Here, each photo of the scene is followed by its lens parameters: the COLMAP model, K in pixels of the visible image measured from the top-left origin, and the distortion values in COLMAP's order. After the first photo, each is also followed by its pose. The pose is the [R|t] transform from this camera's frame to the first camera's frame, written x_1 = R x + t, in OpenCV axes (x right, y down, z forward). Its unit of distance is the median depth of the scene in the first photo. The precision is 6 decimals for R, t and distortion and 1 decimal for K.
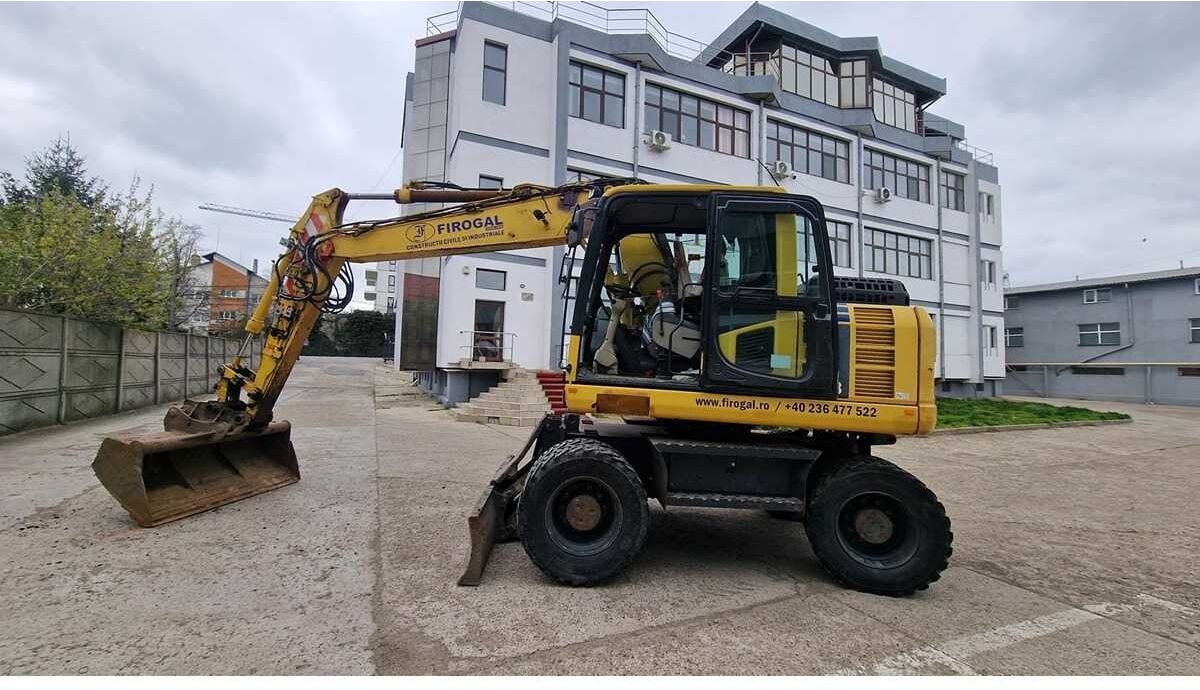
lens RADIAL K [[489.8, 0, 595.0], [0, 489.8, 338.1], [0, 0, 1]] dist [0.003856, -0.002331]
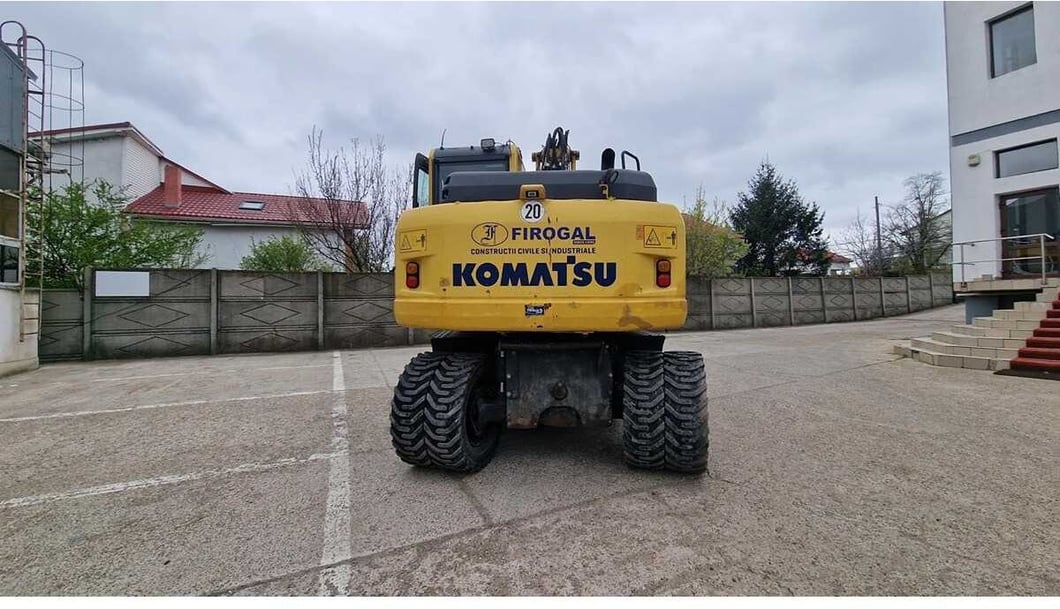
lens RADIAL K [[432.6, 0, 525.6], [0, 432.6, 298.4], [0, 0, 1]] dist [0.003856, -0.002331]
pose [[-0.010938, -0.038883, -0.999184, 0.413684], [0.073718, 0.996493, -0.039585, 0.048722], [0.997219, -0.074091, -0.008033, 0.323953]]
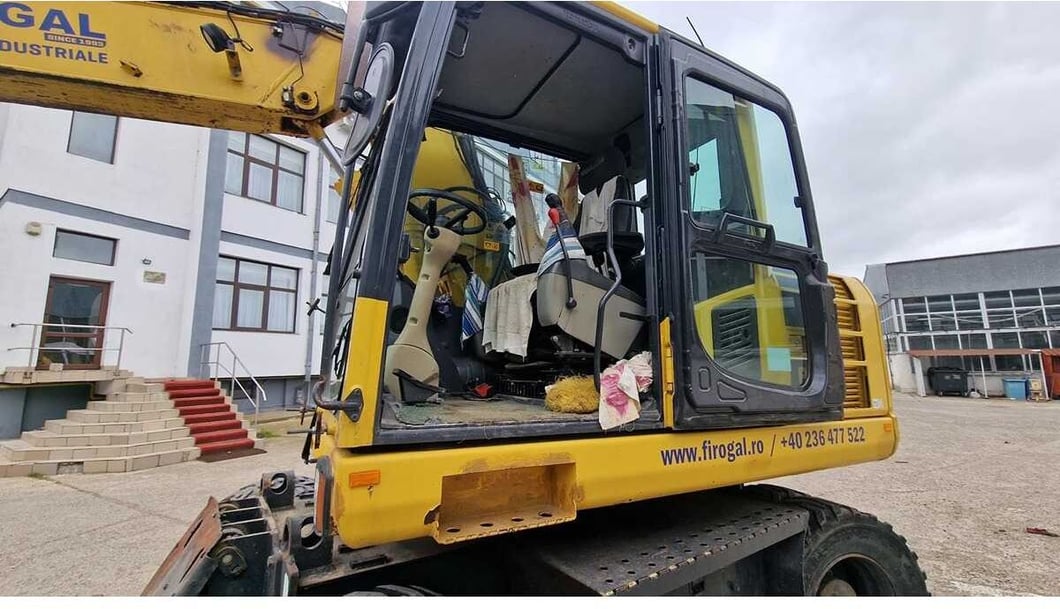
lens RADIAL K [[432.6, 0, 525.6], [0, 432.6, 298.4], [0, 0, 1]] dist [0.003856, -0.002331]
pose [[0.837000, 0.041905, 0.545596, -0.029376], [0.005353, 0.996389, -0.084740, 0.004908], [-0.547177, 0.073848, 0.833753, 0.185824]]
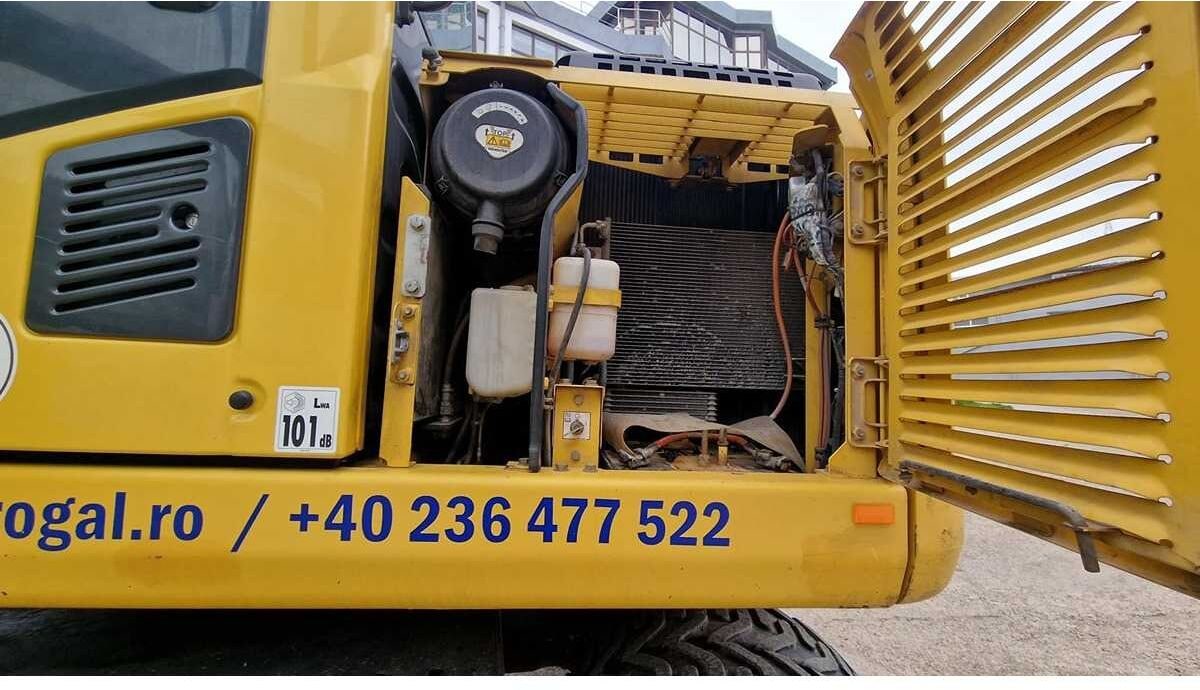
lens RADIAL K [[489.8, 0, 595.0], [0, 489.8, 338.1], [0, 0, 1]] dist [0.003856, -0.002331]
pose [[0.986230, -0.011271, 0.164997, 0.118951], [0.012296, 0.999911, -0.005188, 0.017782], [-0.164923, 0.007146, 0.986280, 0.197413]]
